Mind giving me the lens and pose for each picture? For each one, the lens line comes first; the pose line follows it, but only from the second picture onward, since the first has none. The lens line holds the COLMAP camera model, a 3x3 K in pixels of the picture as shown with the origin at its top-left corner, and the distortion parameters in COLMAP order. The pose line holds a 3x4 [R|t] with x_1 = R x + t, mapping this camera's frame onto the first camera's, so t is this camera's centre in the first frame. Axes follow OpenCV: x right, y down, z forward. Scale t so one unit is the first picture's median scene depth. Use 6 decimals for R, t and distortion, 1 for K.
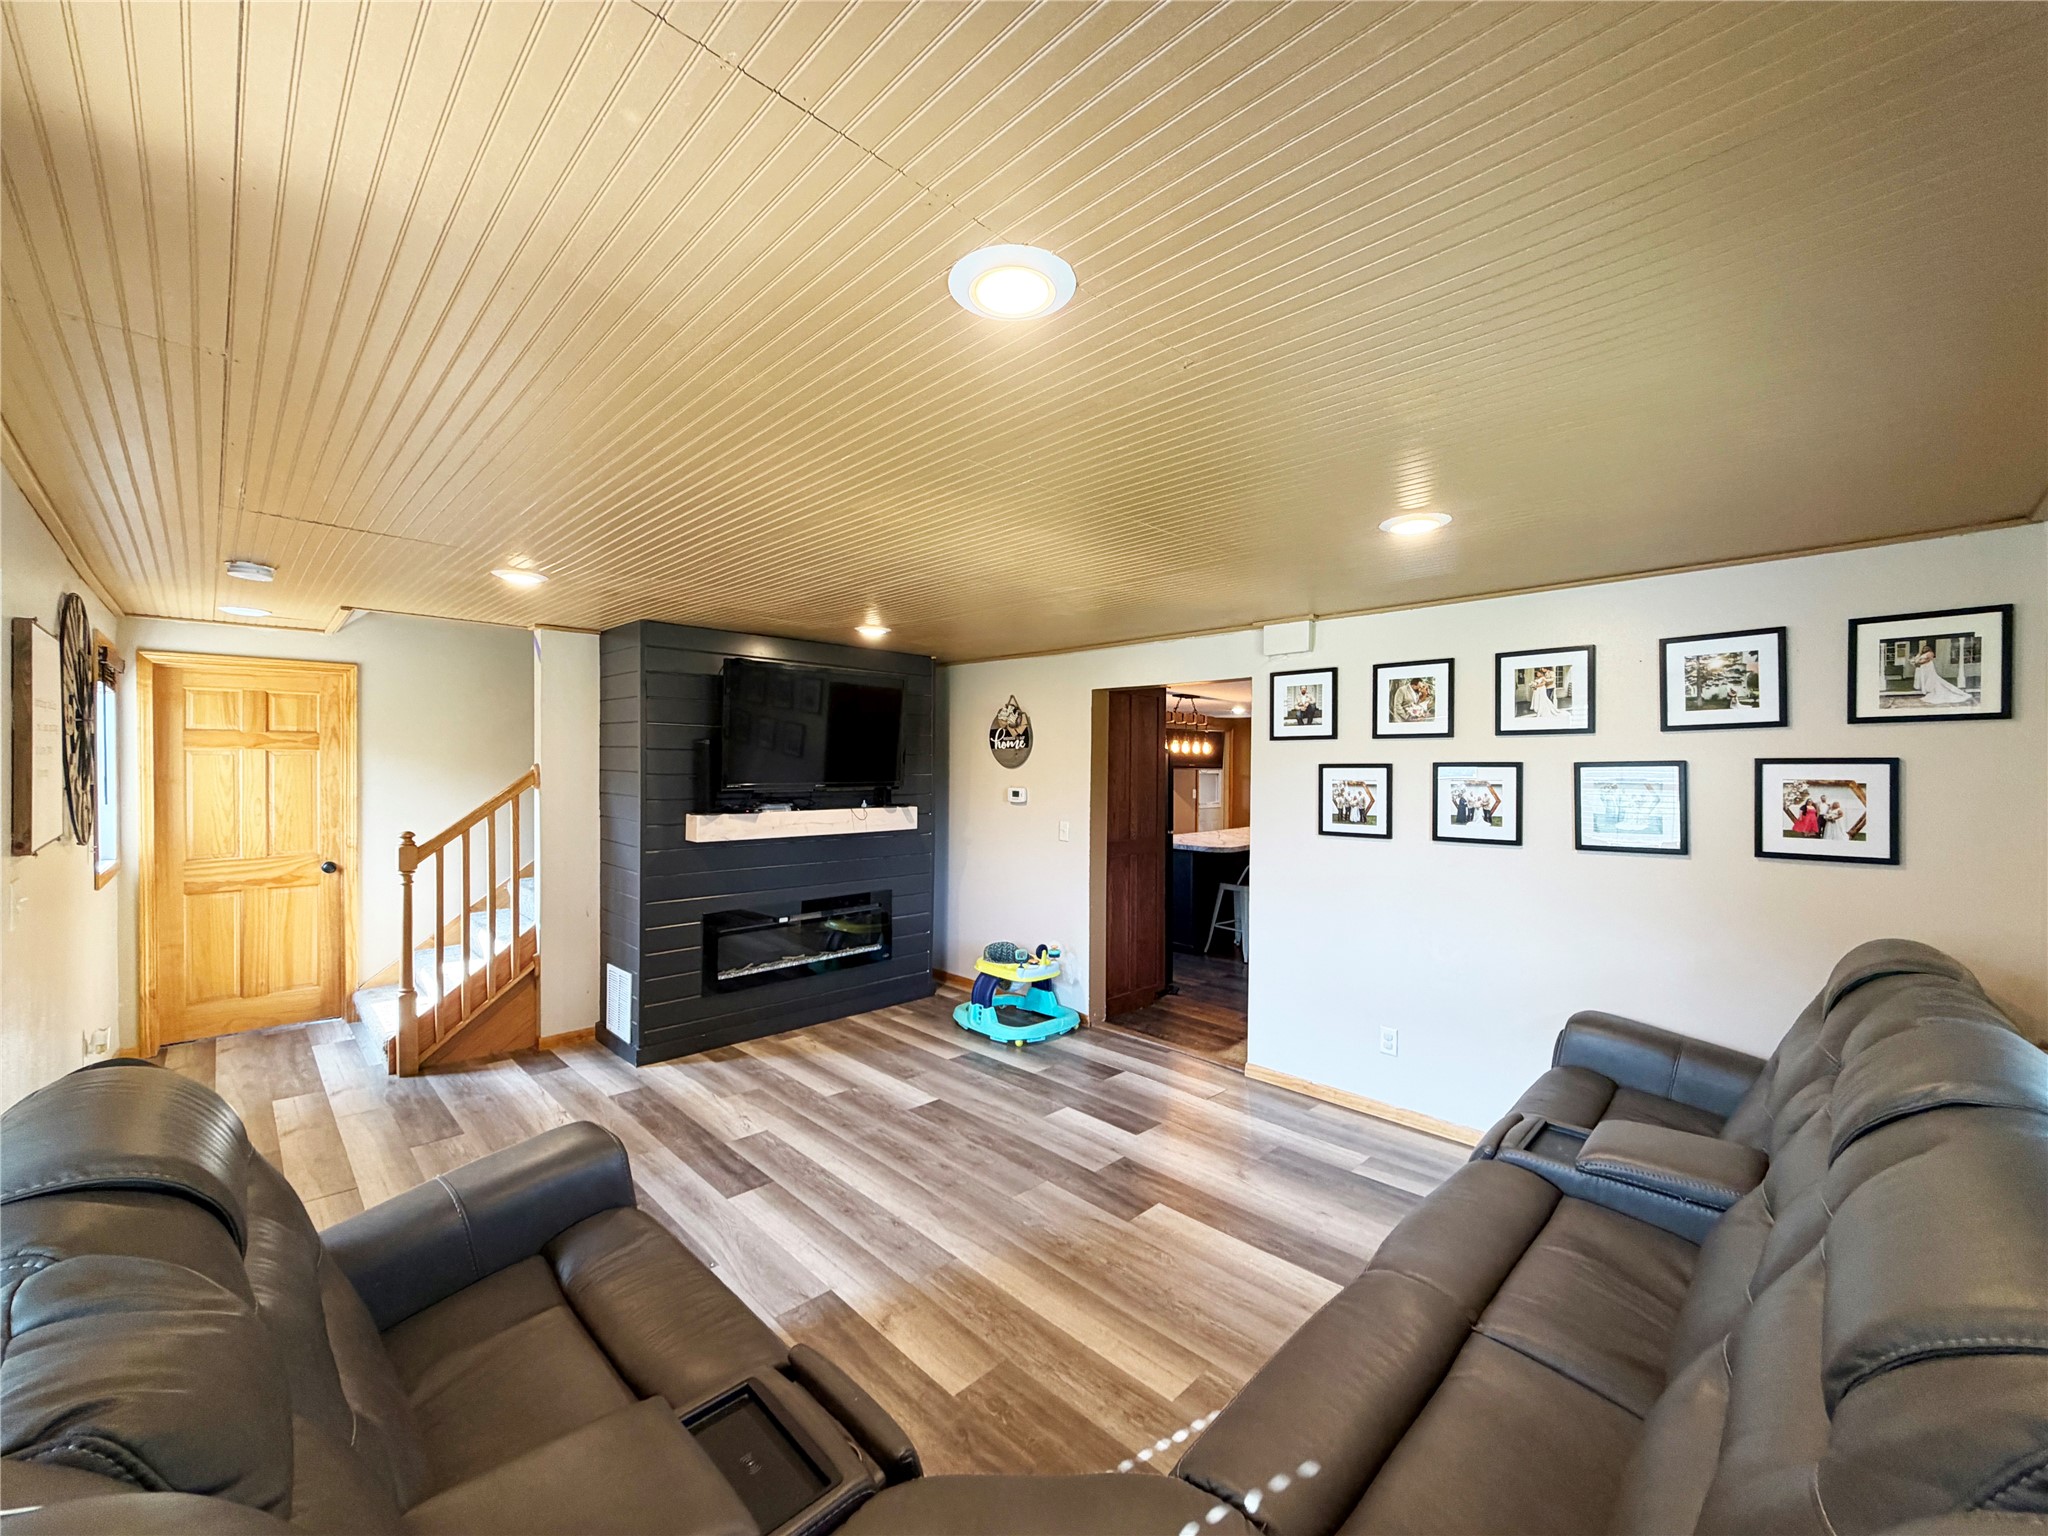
lens RADIAL K [[814.6, 0, 1018.9], [0, 814.6, 769.3], [0, 0, 1]] dist [-0.001343, 0.000055]
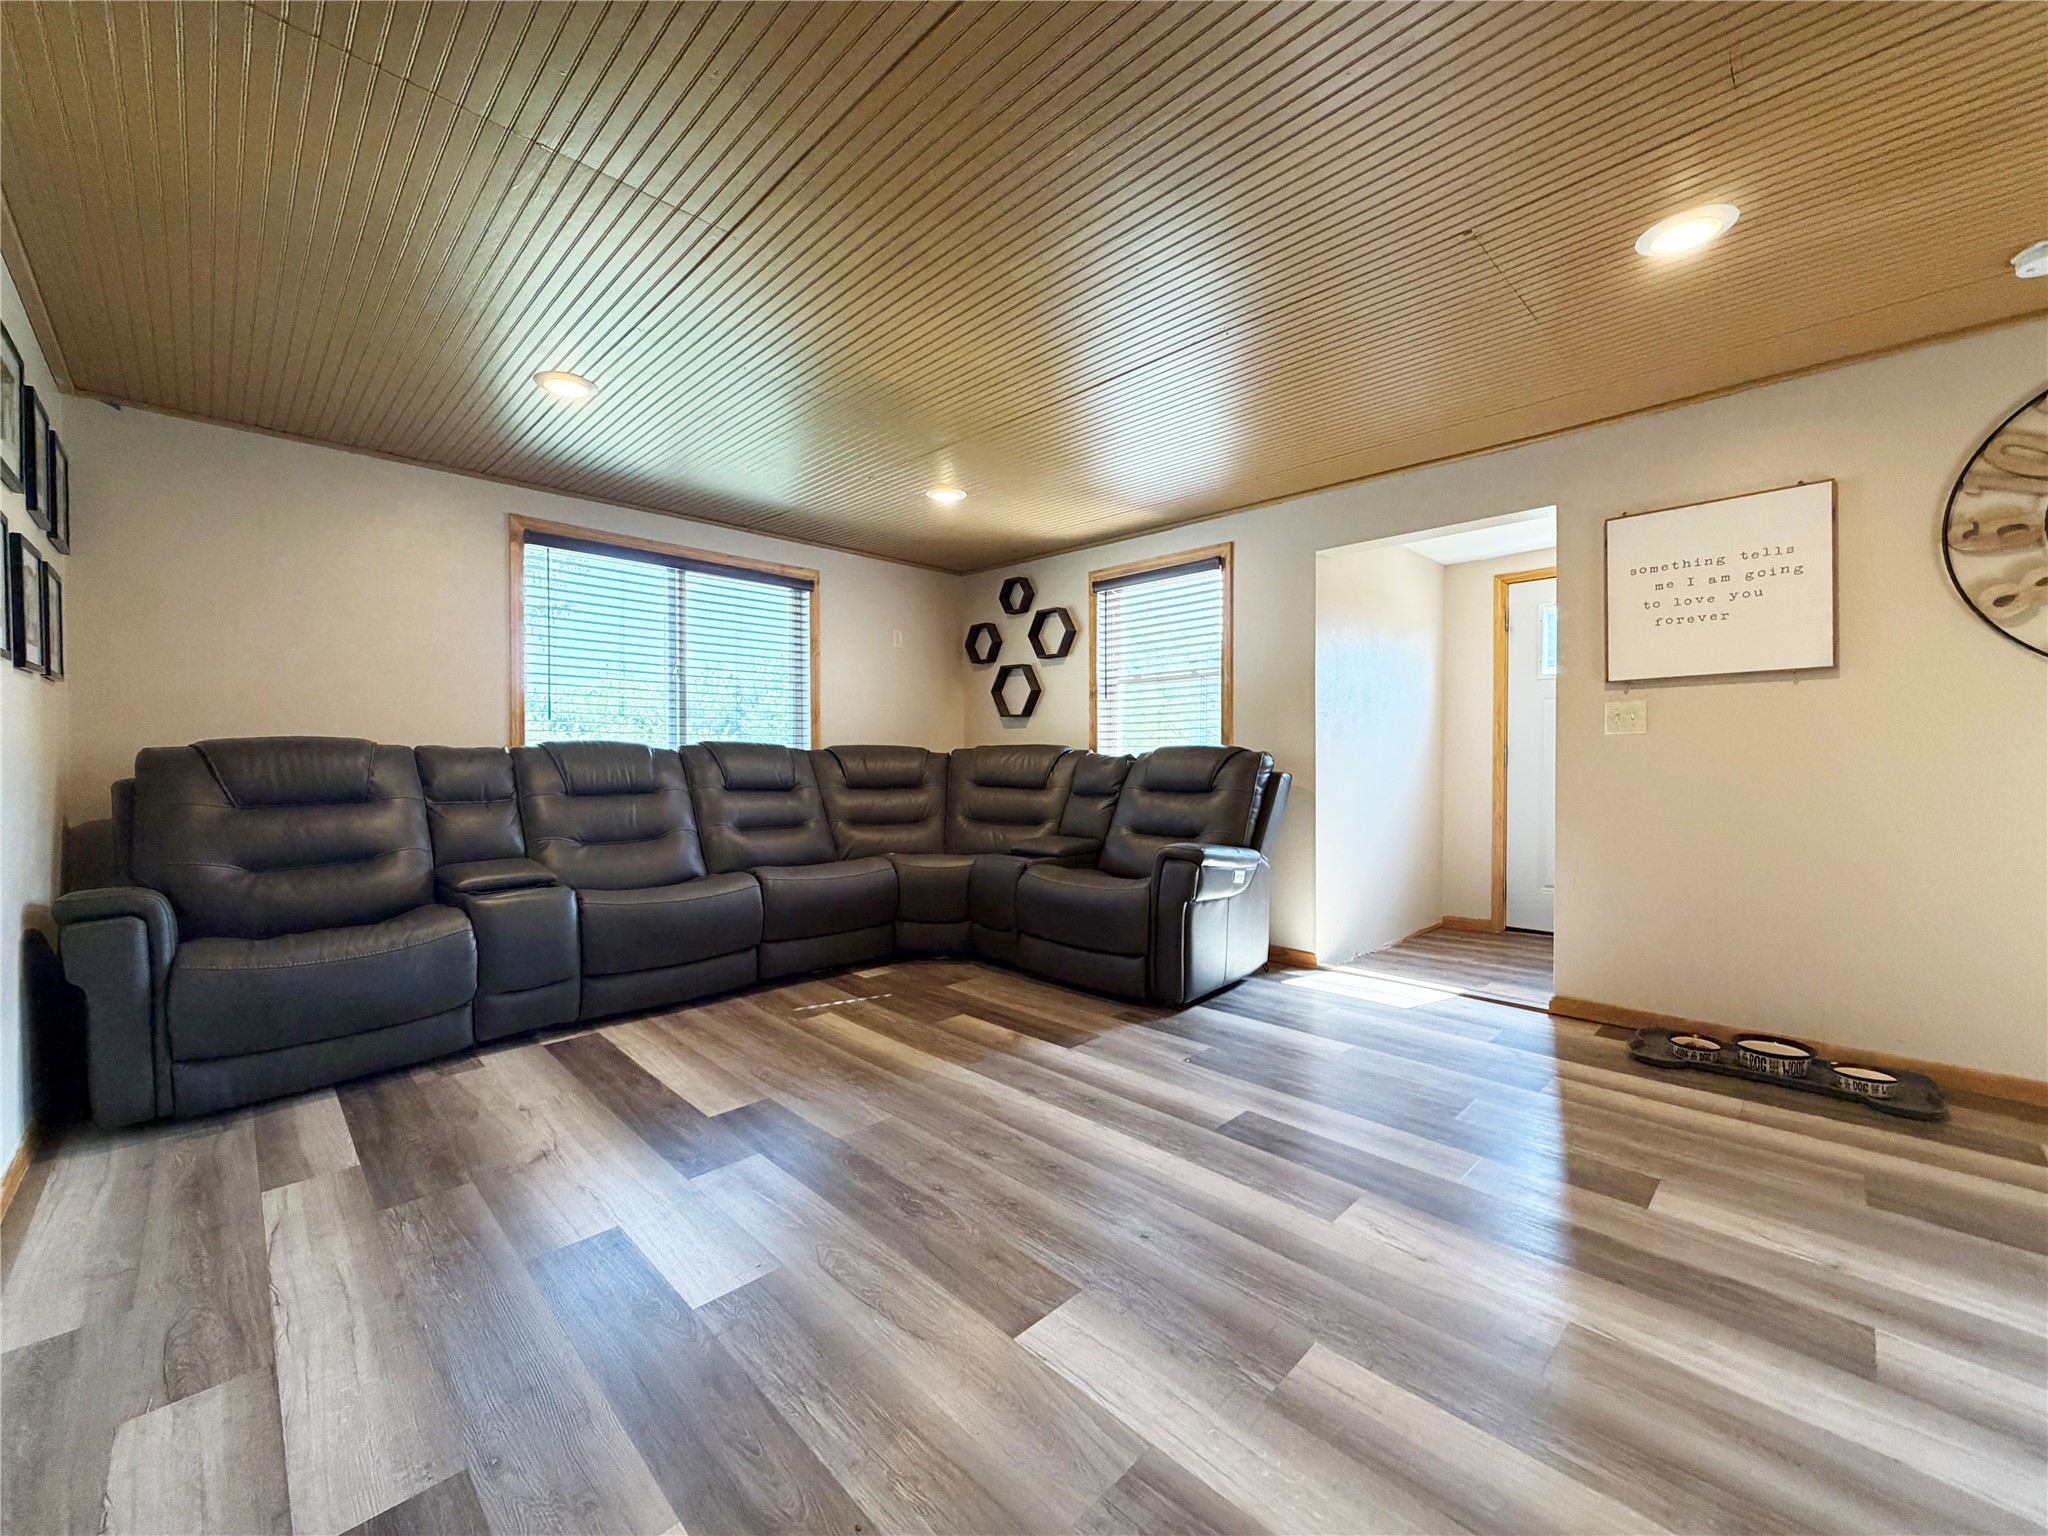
lens RADIAL K [[814.6, 0, 1029.2], [0, 814.6, 769.0], [0, 0, 1]] dist [-0.001343, 0.000055]
pose [[-0.999916, -0.007304, -0.010742, -0.127358], [-0.007479, 0.999837, 0.016432, 0.172589], [0.010620, 0.016511, -0.999807, 1.762181]]
